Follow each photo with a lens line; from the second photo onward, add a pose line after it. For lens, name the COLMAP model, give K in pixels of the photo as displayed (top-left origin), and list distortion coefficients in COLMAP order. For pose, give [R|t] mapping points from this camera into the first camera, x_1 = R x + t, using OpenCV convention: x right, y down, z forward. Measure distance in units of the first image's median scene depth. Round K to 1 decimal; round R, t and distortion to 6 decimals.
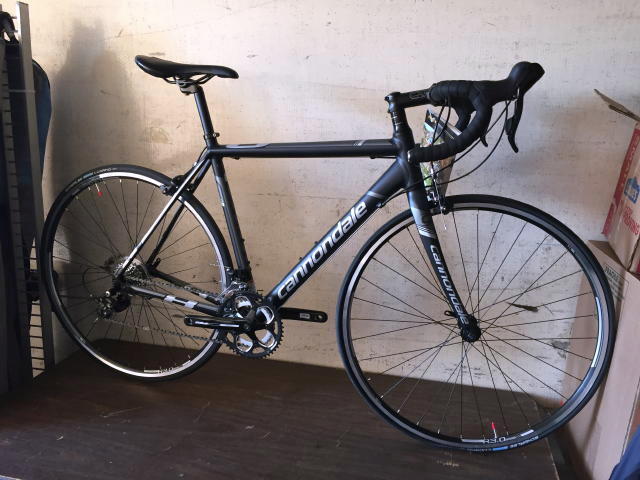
lens RADIAL K [[546.1, 0, 320.7], [0, 546.1, 242.0], [0, 0, 1]] dist [0.074398, -0.099484]
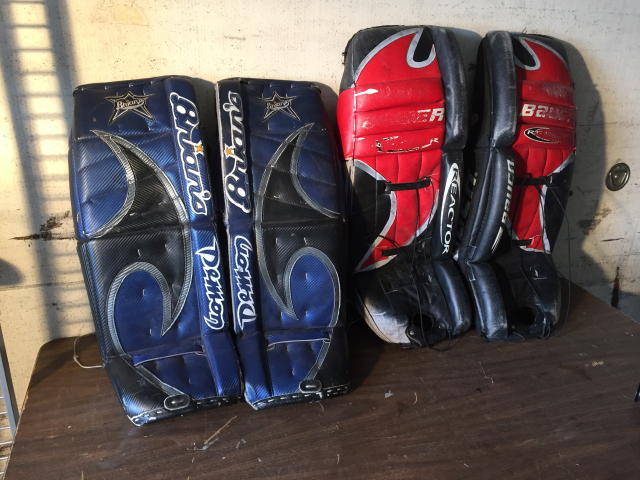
lens RADIAL K [[546.1, 0, 319.3], [0, 546.1, 241.6], [0, 0, 1]] dist [0.074398, -0.099484]
pose [[0.864872, -0.197900, 0.461337, -0.520037], [0.110580, 0.971545, 0.209459, -0.056078], [-0.489661, -0.130141, 0.862146, 0.373694]]
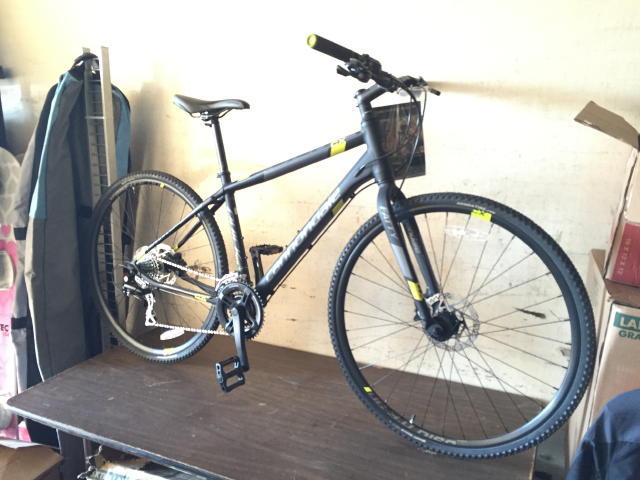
lens RADIAL K [[546.1, 0, 318.8], [0, 546.1, 243.1], [0, 0, 1]] dist [0.074398, -0.099484]
pose [[0.975723, 0.022578, -0.217841, 0.218666], [-0.026355, 0.999548, -0.014448, 0.013874], [0.217416, 0.019838, 0.975877, -0.093404]]
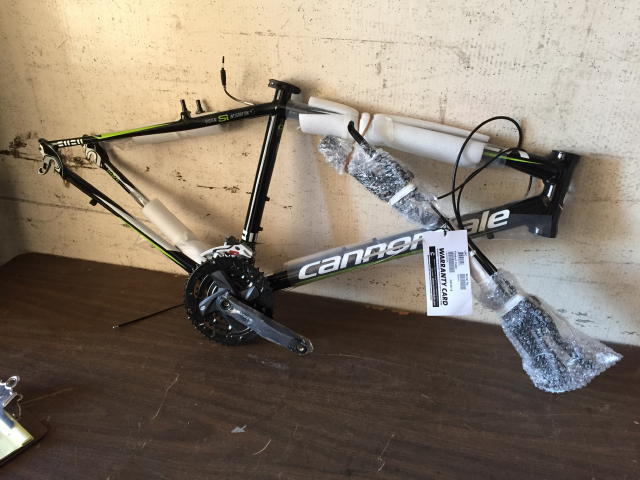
lens RADIAL K [[546.1, 0, 321.1], [0, 546.1, 240.5], [0, 0, 1]] dist [0.074398, -0.099484]
pose [[0.999994, -0.000832, -0.003478, -0.030719], [0.001797, 0.957824, 0.287349, -0.051705], [0.003092, -0.287354, 0.957820, 0.438642]]
